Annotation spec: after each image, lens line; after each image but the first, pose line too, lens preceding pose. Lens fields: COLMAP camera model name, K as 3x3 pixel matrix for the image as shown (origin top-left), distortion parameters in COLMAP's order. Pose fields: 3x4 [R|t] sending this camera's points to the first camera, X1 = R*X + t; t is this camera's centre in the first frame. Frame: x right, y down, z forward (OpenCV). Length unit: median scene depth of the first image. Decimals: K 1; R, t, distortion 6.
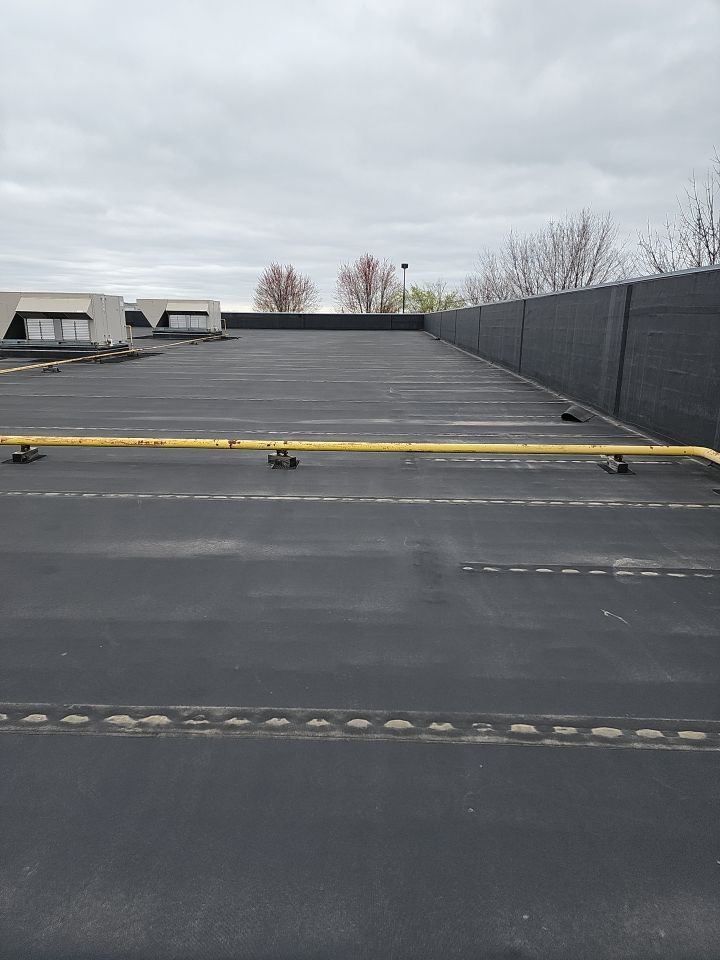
lens RADIAL K [[644.5, 0, 354.1], [0, 644.5, 475.1], [0, 0, 1]] dist [0.104959, -0.096577]
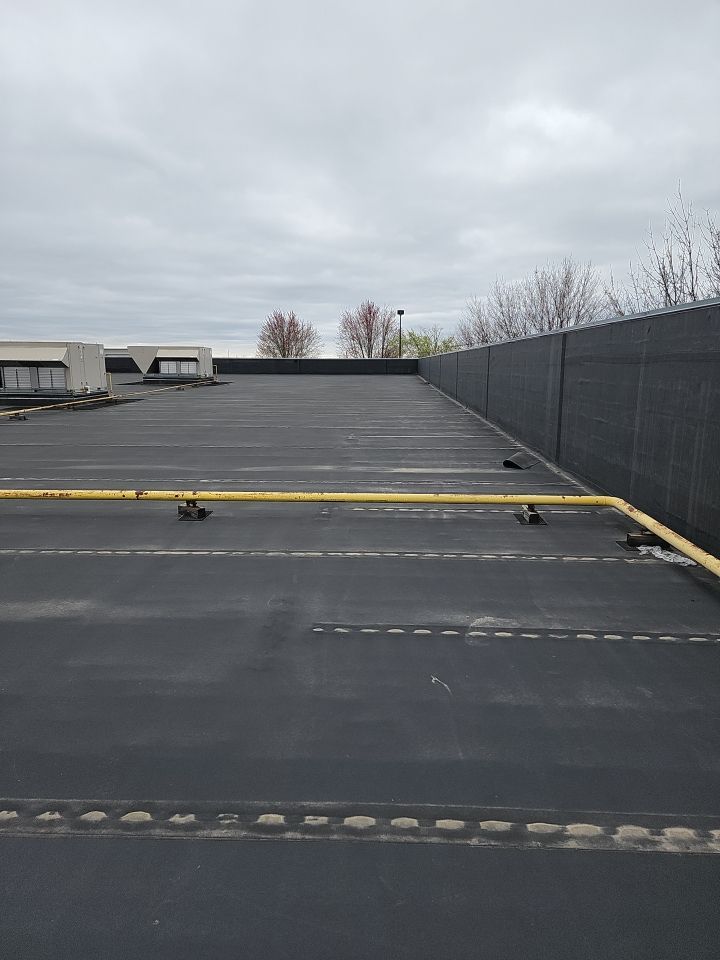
lens RADIAL K [[644.5, 0, 354.1], [0, 644.5, 475.1], [0, 0, 1]] dist [0.104959, -0.096577]
pose [[0.999978, -0.004694, -0.004662, 0.141459], [0.004381, 0.997877, -0.064974, -0.013060], [0.004957, 0.064952, 0.997876, 0.017272]]
